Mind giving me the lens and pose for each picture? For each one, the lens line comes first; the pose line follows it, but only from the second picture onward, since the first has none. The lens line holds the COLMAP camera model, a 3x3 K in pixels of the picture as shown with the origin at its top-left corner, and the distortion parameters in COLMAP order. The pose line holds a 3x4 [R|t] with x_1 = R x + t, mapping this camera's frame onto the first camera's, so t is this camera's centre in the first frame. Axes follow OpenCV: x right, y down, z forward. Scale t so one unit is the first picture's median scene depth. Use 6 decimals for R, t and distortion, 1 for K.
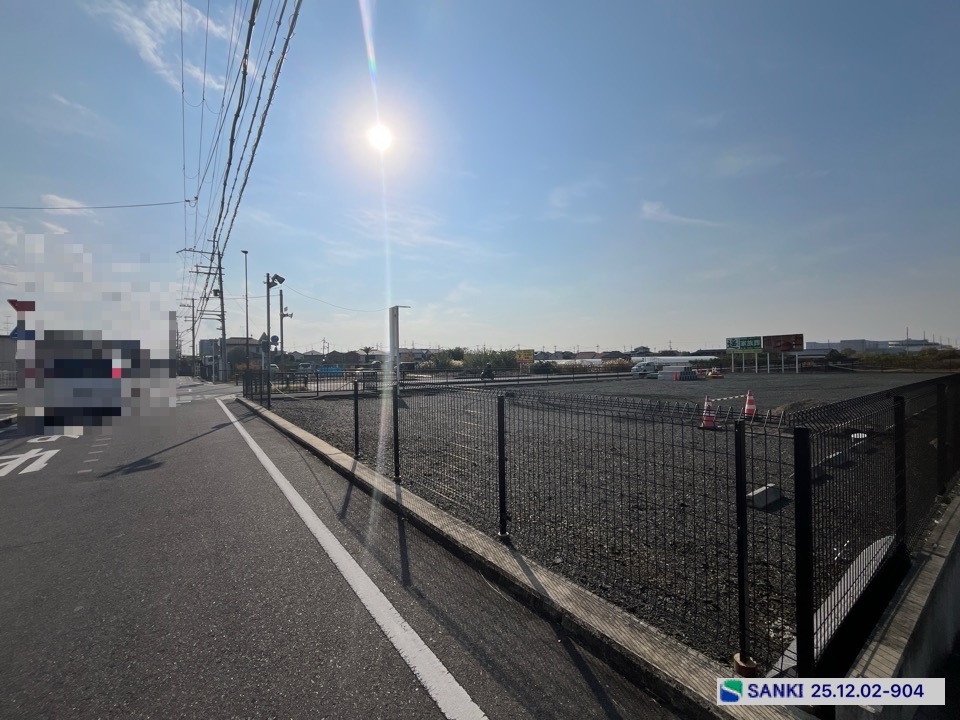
lens RADIAL K [[390.3, 0, 475.8], [0, 390.3, 358.7], [0, 0, 1]] dist [-0.004054, 0.001166]
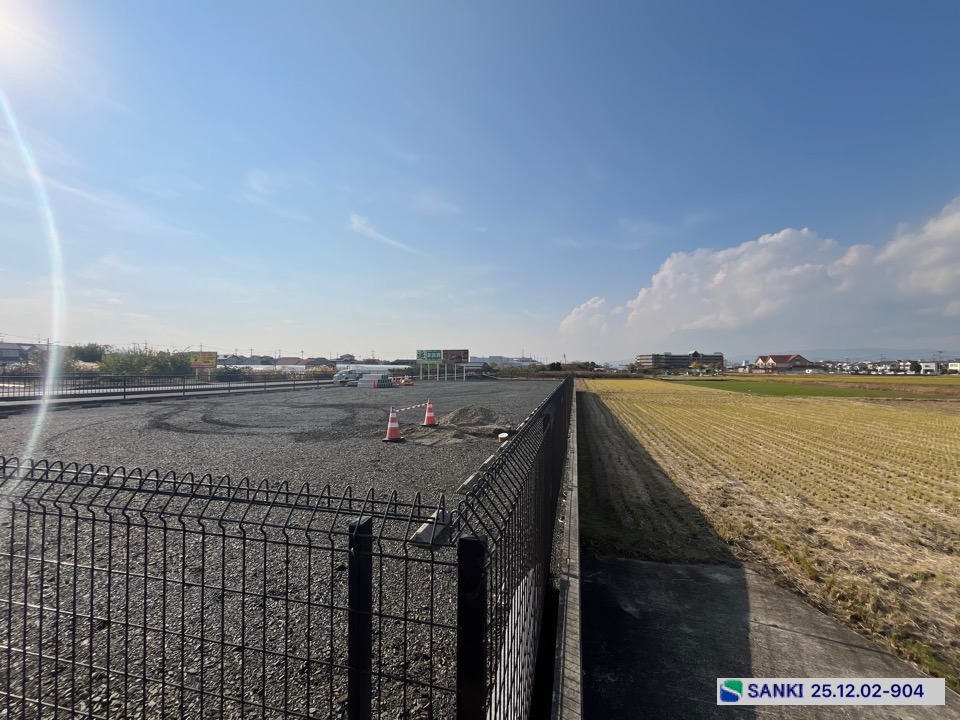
lens RADIAL K [[390.3, 0, 477.4], [0, 390.3, 352.6], [0, 0, 1]] dist [-0.004054, 0.001166]
pose [[0.749328, 0.046327, 0.660577, 0.015473], [-0.024122, 0.998797, -0.042684, -0.000357], [-0.661760, 0.016050, 0.749544, 0.019051]]
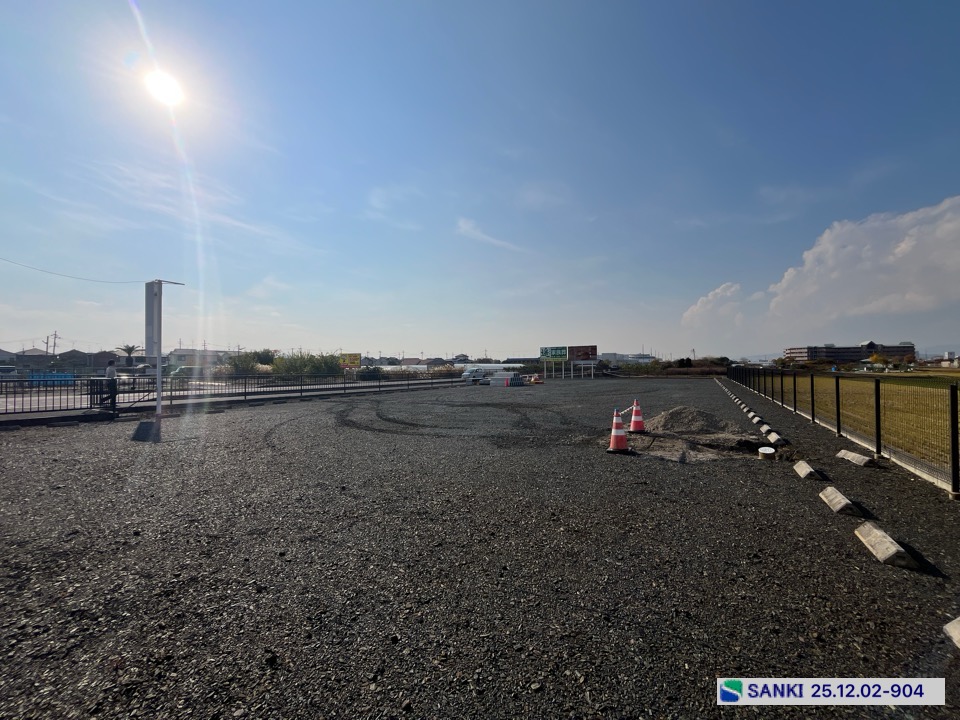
lens RADIAL K [[390.3, 0, 478.1], [0, 390.3, 367.4], [0, 0, 1]] dist [-0.004054, 0.001166]
pose [[0.899804, 0.008841, 0.436205, -0.000233], [-0.011741, 0.999923, 0.003952, 0.001629], [-0.436136, -0.008677, 0.899839, 0.061349]]
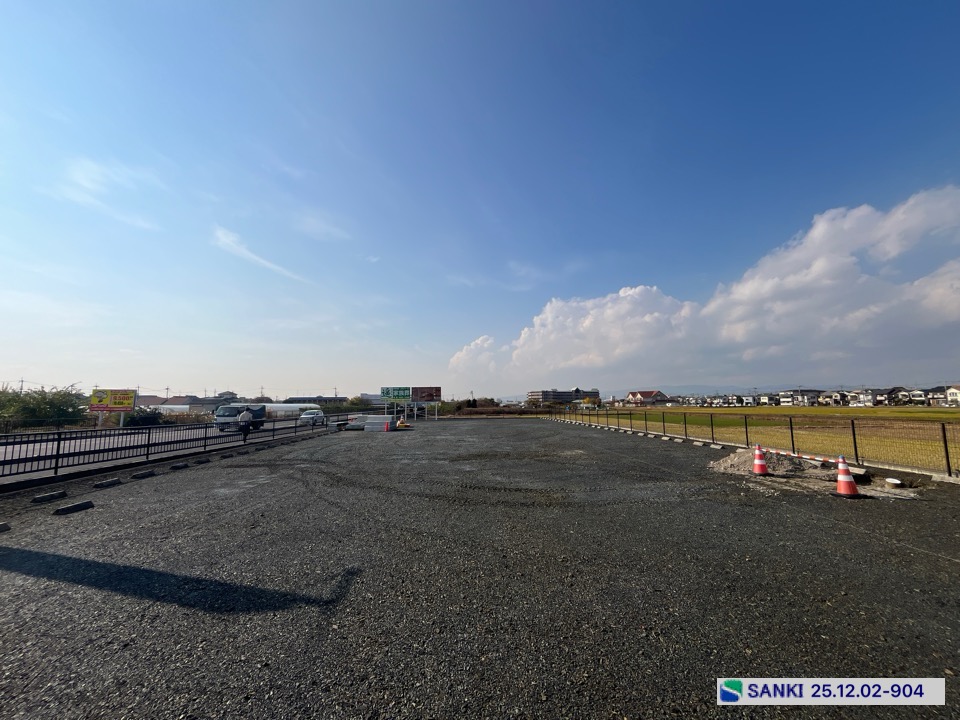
lens RADIAL K [[390.3, 0, 476.2], [0, 390.3, 397.5], [0, 0, 1]] dist [-0.004054, 0.001166]
pose [[0.525655, 0.026371, 0.850289, -0.163644], [-0.009375, 0.999638, -0.025208, -0.005020], [-0.850646, 0.005279, 0.525713, 0.282232]]
